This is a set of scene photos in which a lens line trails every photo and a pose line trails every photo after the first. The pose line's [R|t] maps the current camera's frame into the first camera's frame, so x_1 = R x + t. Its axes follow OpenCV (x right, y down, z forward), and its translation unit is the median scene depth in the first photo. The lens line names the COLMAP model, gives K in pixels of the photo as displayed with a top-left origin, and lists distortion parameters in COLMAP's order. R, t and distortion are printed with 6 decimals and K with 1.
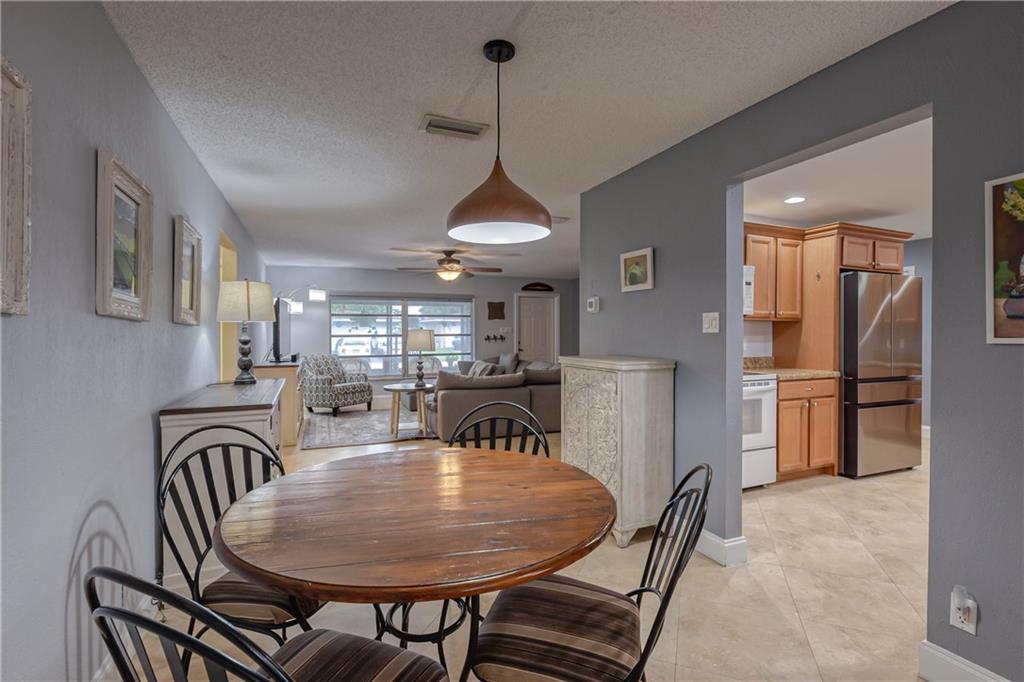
lens RADIAL K [[463.5, 0, 508.5], [0, 463.5, 338.5], [0, 0, 1]] dist [-0.005641, -0.000279]
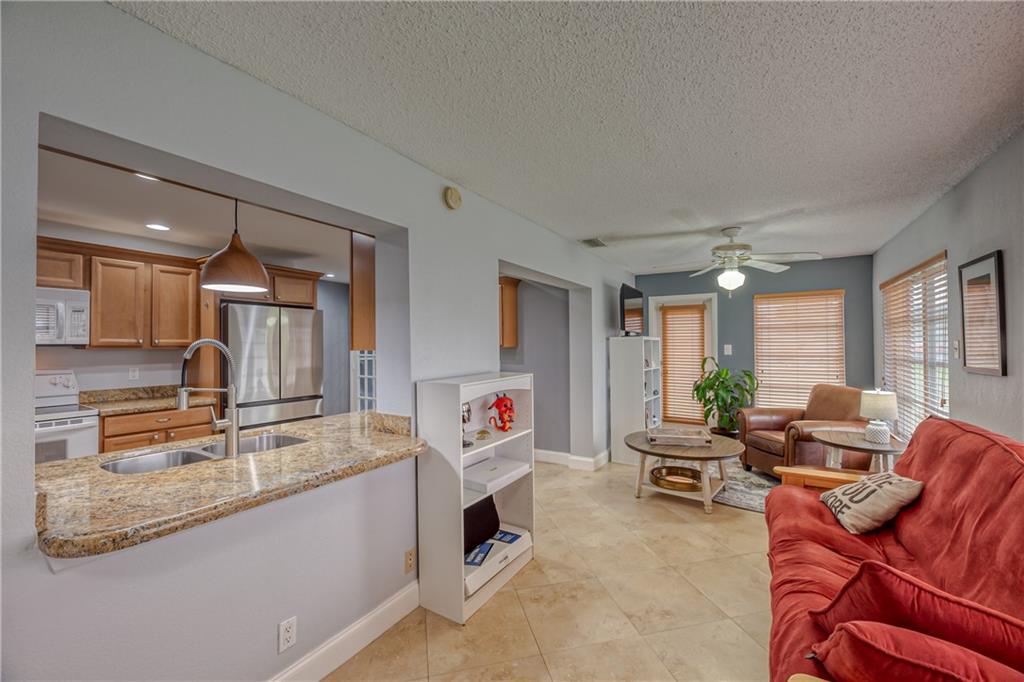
lens RADIAL K [[412.5, 0, 509.2], [0, 412.5, 342.9], [0, 0, 1]] dist [-0.001592, 0.000082]
pose [[0.813929, 0.000222, 0.580964, 0.716275], [0.009270, 0.999868, -0.013368, -0.034956], [-0.580890, 0.016266, 0.813820, -0.137564]]
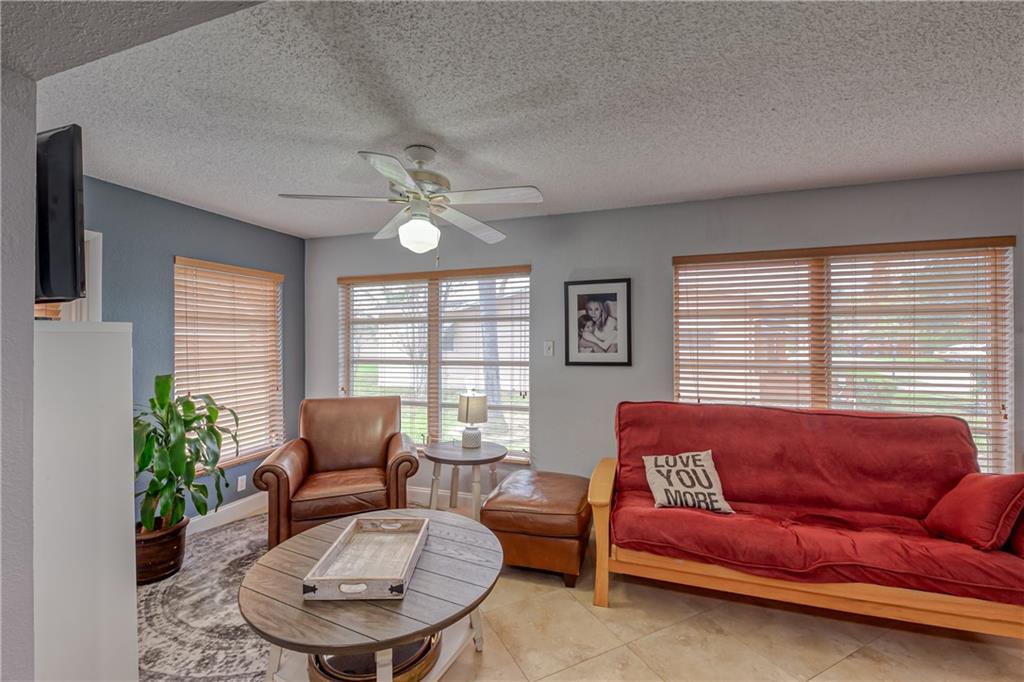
lens RADIAL K [[412.5, 0, 513.9], [0, 412.5, 342.6], [0, 0, 1]] dist [-0.001592, 0.000082]
pose [[-0.759209, 0.005441, 0.650824, 1.201668], [0.010499, 0.999937, 0.003887, -0.042661], [-0.650762, 0.009784, -0.759218, 0.636802]]
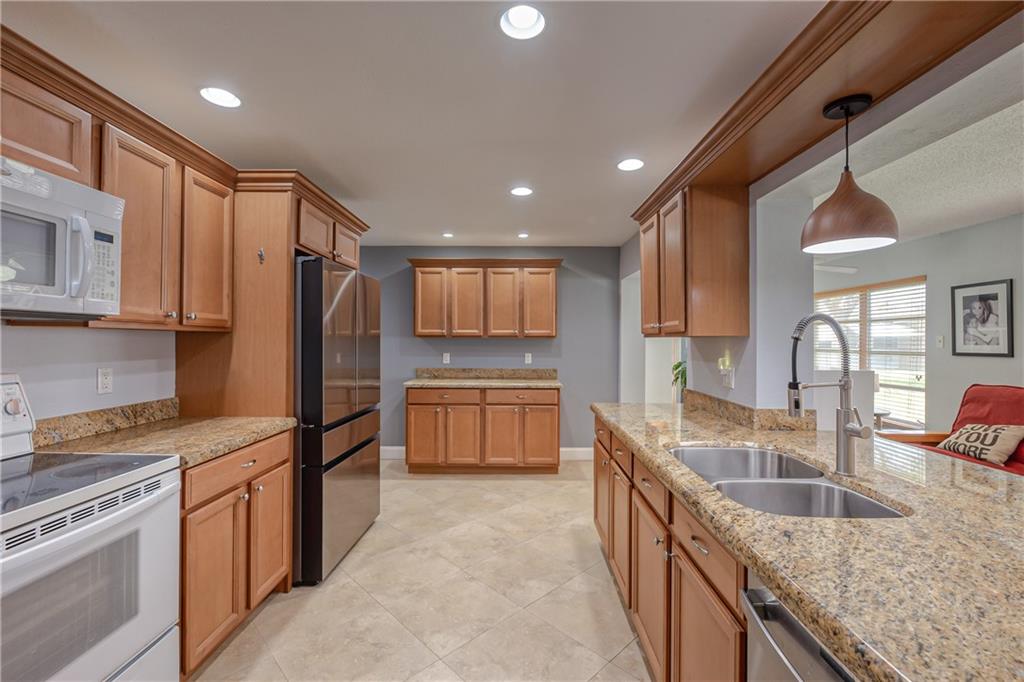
lens RADIAL K [[435.1, 0, 513.3], [0, 435.1, 341.0], [0, 0, 1]] dist [-0.002014, -0.000032]
pose [[0.396329, 0.003693, 0.918101, 0.305219], [0.002485, 0.999984, -0.005096, -0.025628], [-0.918105, 0.004301, 0.396314, 0.511529]]
